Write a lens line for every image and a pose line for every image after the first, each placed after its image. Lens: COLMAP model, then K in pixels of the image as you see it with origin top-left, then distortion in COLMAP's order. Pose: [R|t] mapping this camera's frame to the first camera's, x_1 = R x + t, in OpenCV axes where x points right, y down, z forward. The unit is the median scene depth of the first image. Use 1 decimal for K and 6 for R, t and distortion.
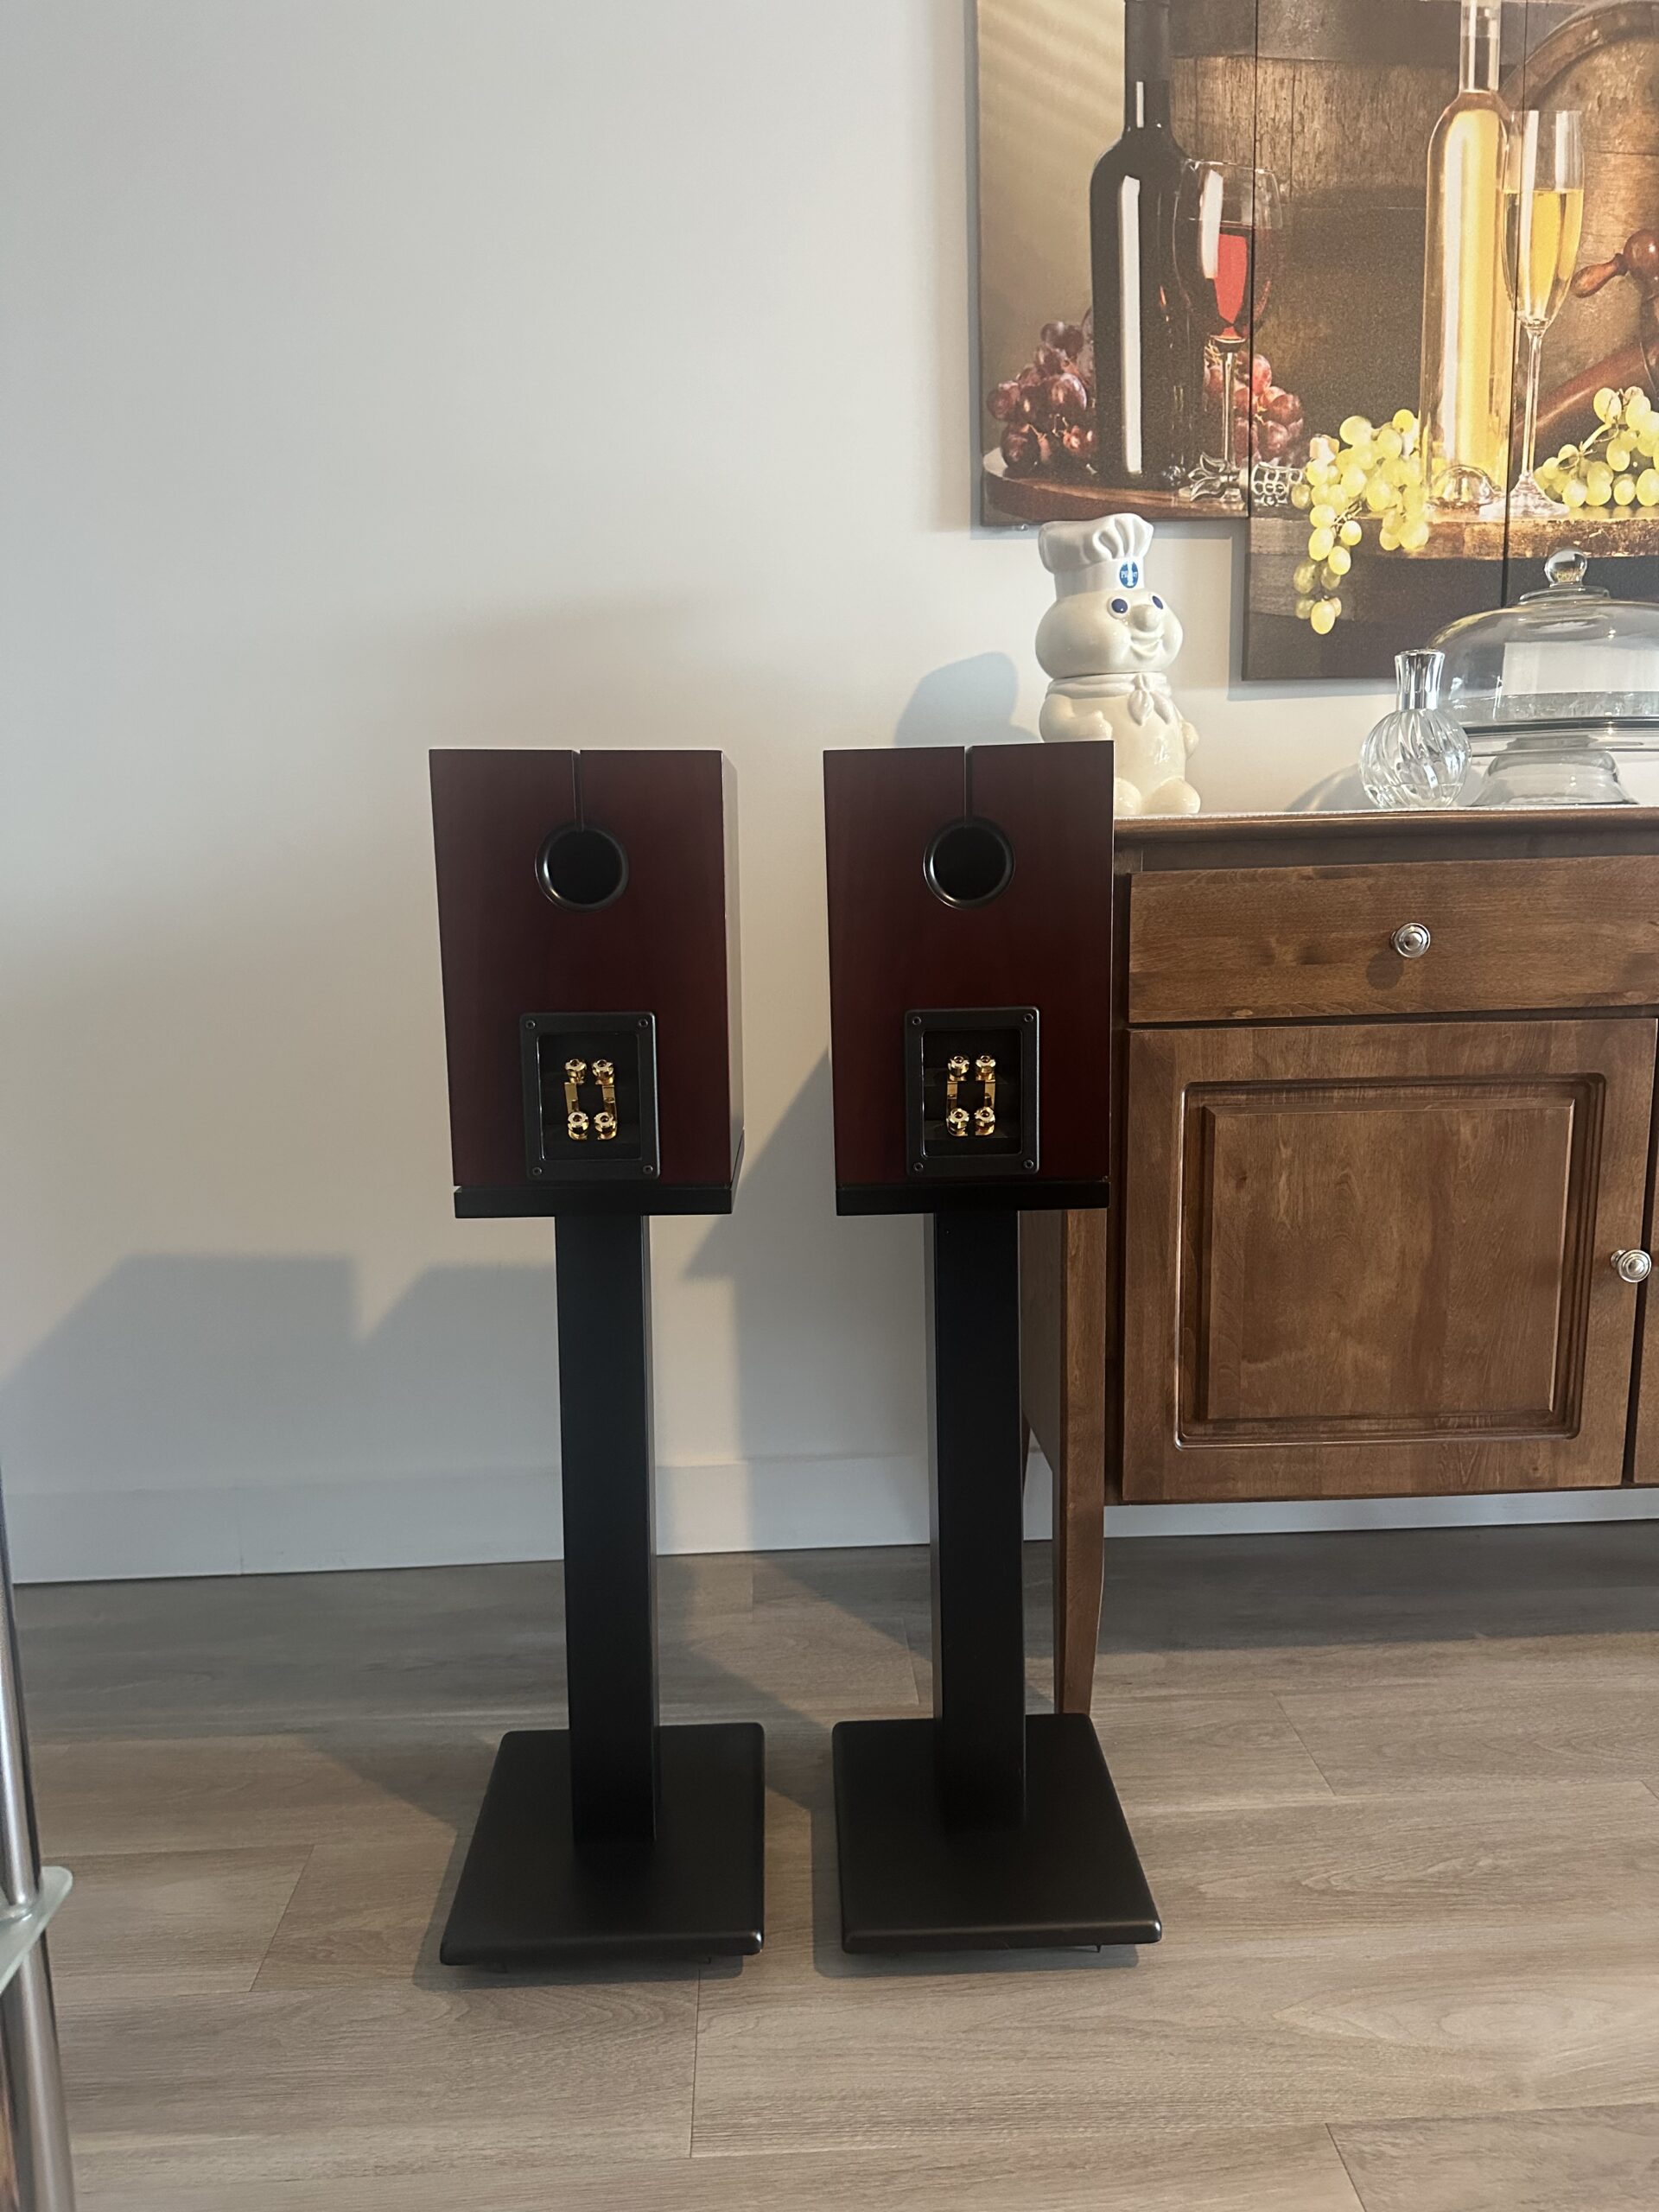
lens RADIAL K [[1693.9, 0, 829.5], [0, 1693.9, 1106.0], [0, 0, 1]] dist [-0.051576, 0.009384]
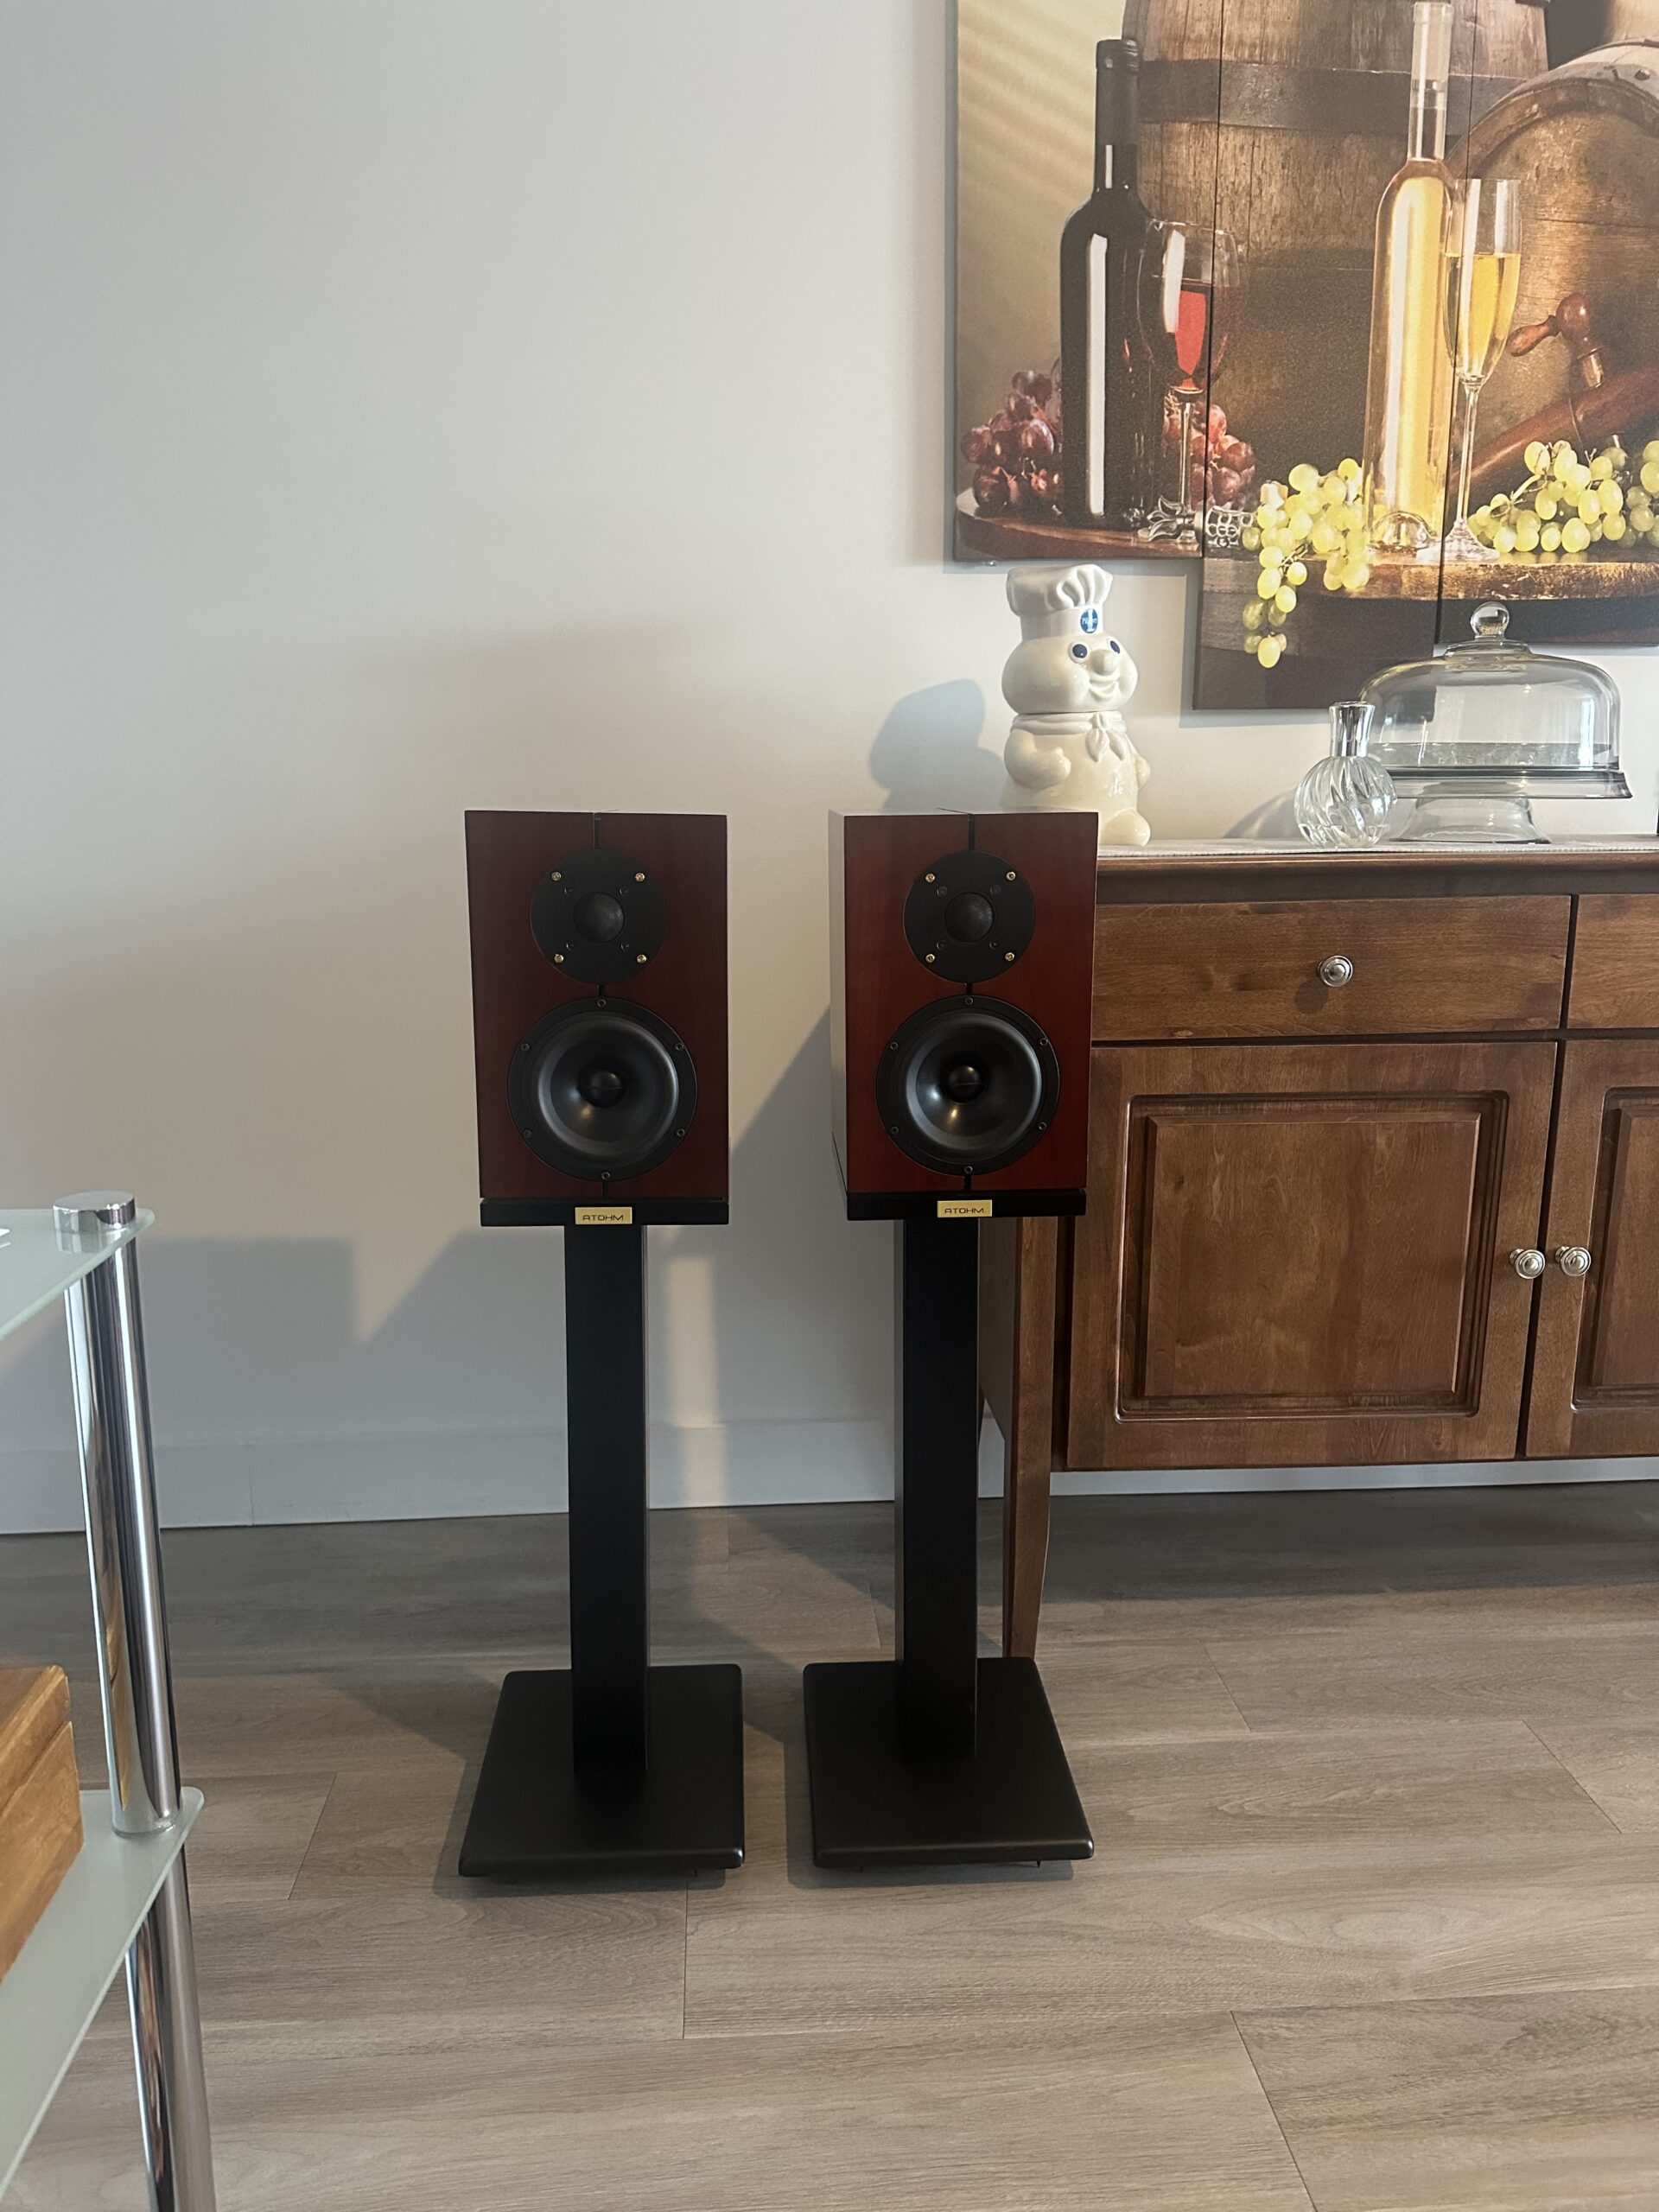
lens RADIAL K [[1693.9, 0, 829.5], [0, 1693.9, 1106.0], [0, 0, 1]] dist [-0.051576, 0.009384]
pose [[0.999615, 0.012725, 0.024662, -0.013479], [-0.013560, 0.999331, 0.033968, -0.040775], [-0.024213, -0.034289, 0.999119, -0.100610]]
